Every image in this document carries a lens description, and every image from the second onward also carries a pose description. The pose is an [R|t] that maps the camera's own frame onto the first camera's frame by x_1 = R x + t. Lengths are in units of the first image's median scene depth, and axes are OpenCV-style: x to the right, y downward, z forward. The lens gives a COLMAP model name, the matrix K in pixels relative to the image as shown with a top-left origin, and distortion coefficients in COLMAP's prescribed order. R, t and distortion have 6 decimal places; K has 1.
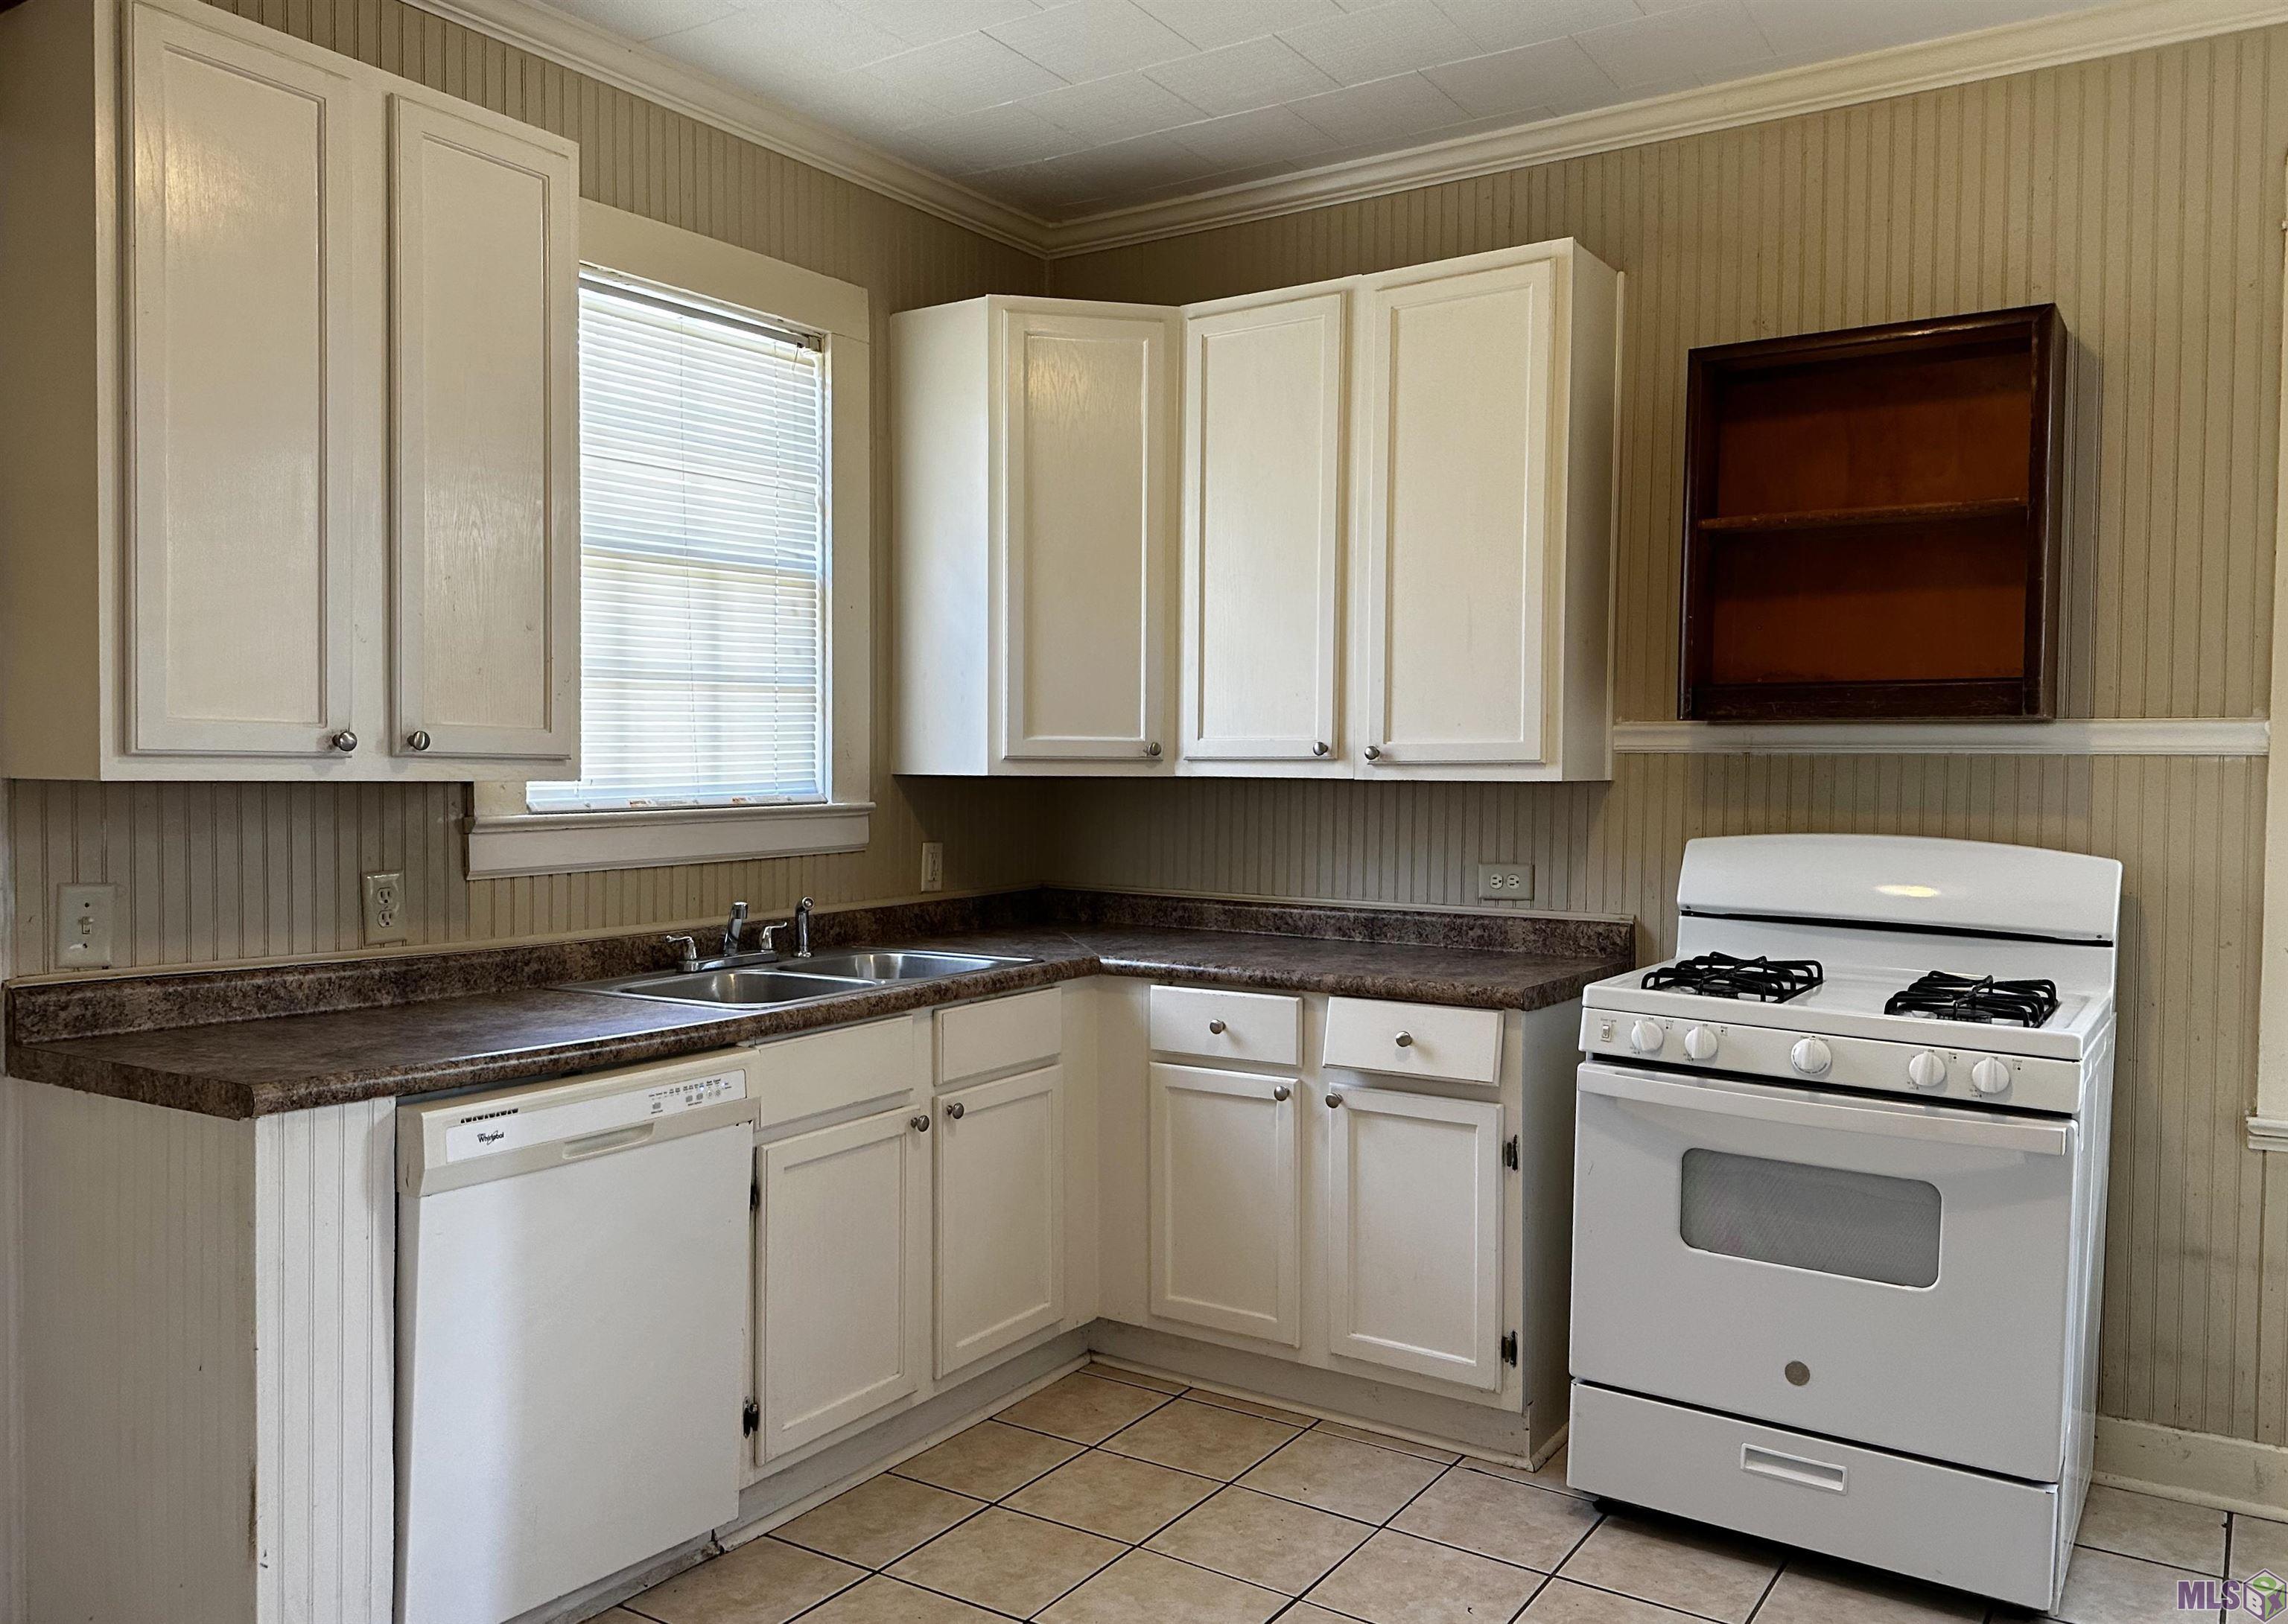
lens RADIAL K [[1703.8, 0, 1144.0], [0, 1703.8, 812.0], [0, 0, 1]] dist [0.024581, -0.000623]
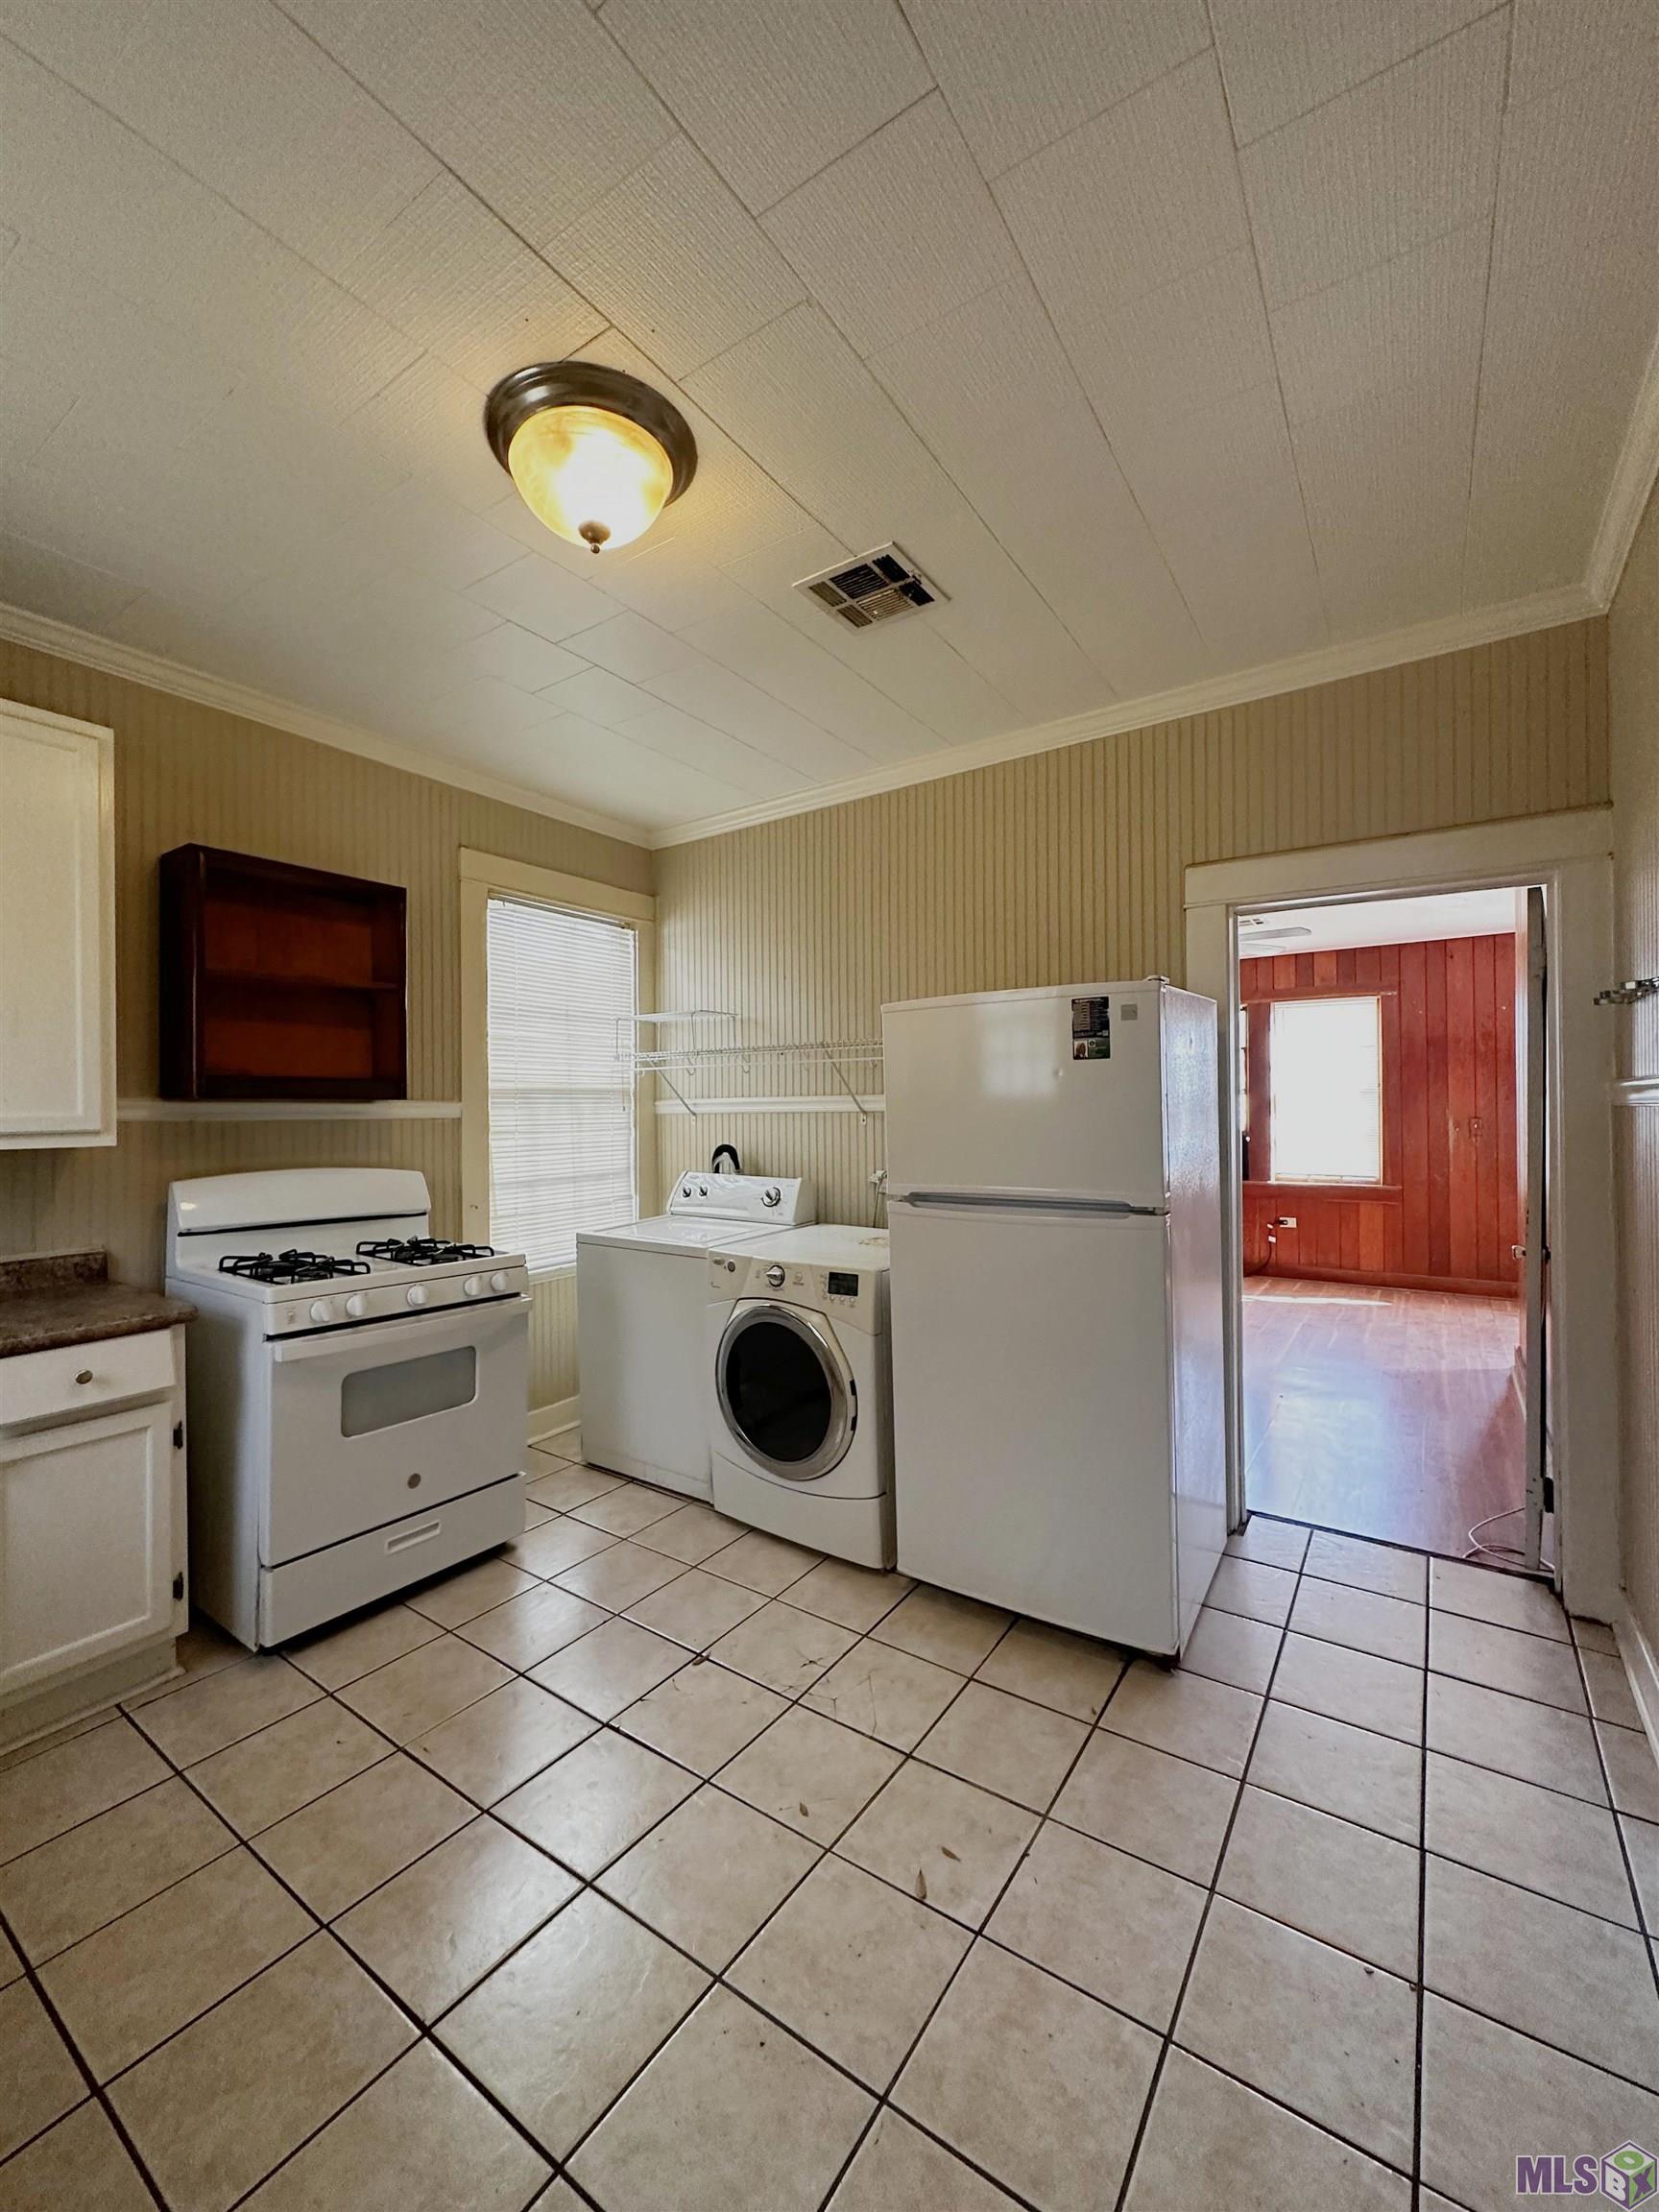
lens RADIAL K [[879.4, 0, 829.5], [0, 879.4, 1106.0], [0, 0, 1]] dist [-0.008362, 0.003532]
pose [[0.034298, -0.001776, 0.999410, -0.429629], [0.037749, 0.999287, 0.000480, -0.030034], [-0.998699, 0.037710, 0.034340, 0.476525]]
